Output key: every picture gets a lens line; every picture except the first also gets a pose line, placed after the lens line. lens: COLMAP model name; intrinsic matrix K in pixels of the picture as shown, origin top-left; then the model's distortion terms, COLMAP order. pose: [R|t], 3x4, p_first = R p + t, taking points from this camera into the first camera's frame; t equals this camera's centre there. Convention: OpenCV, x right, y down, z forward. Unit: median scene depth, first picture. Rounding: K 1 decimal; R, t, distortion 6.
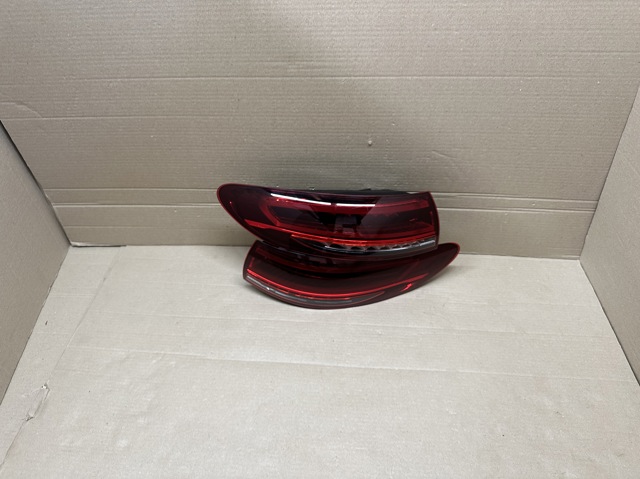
lens RADIAL K [[463.8, 0, 312.0], [0, 463.8, 230.3], [0, 0, 1]] dist [-0.006773, -0.013152]
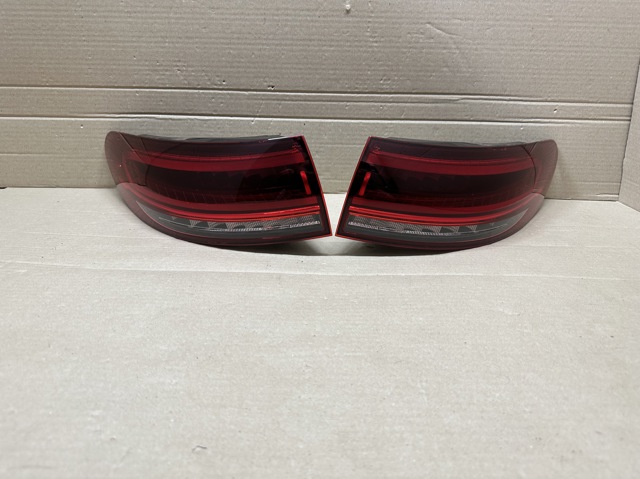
lens RADIAL K [[463.8, 0, 317.7], [0, 463.8, 235.9], [0, 0, 1]] dist [-0.006773, -0.013152]
pose [[0.995422, 0.023853, 0.092550, 0.012628], [0.007757, 0.944997, -0.326987, 0.423351], [-0.095259, 0.326208, 0.940486, 0.399598]]
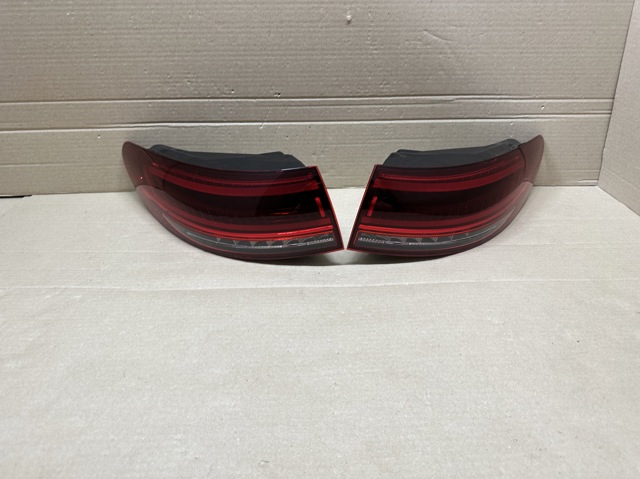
lens RADIAL K [[463.8, 0, 323.7], [0, 463.8, 236.1], [0, 0, 1]] dist [-0.006773, -0.013152]
pose [[0.992530, -0.029339, 0.118417, -0.024828], [0.052383, 0.979110, -0.196468, 0.339377], [-0.110180, 0.201203, 0.973333, 0.292220]]
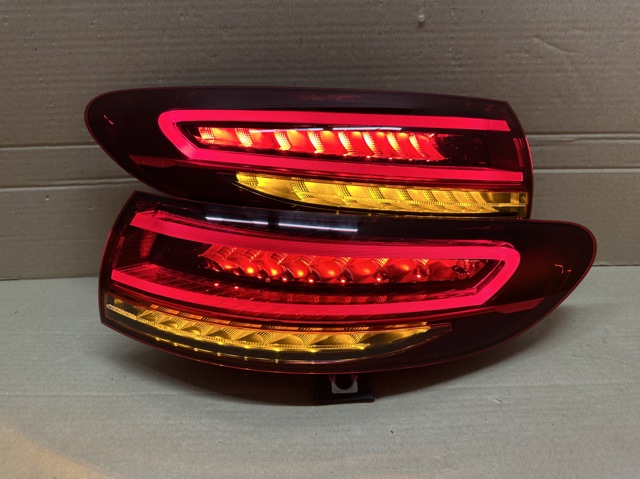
lens RADIAL K [[463.8, 0, 322.8], [0, 463.8, 233.8], [0, 0, 1]] dist [-0.006773, -0.013152]
pose [[0.995415, -0.018842, 0.093771, -0.041588], [0.048091, 0.946059, -0.320406, 0.208589], [-0.082676, 0.323447, 0.942628, 0.585873]]
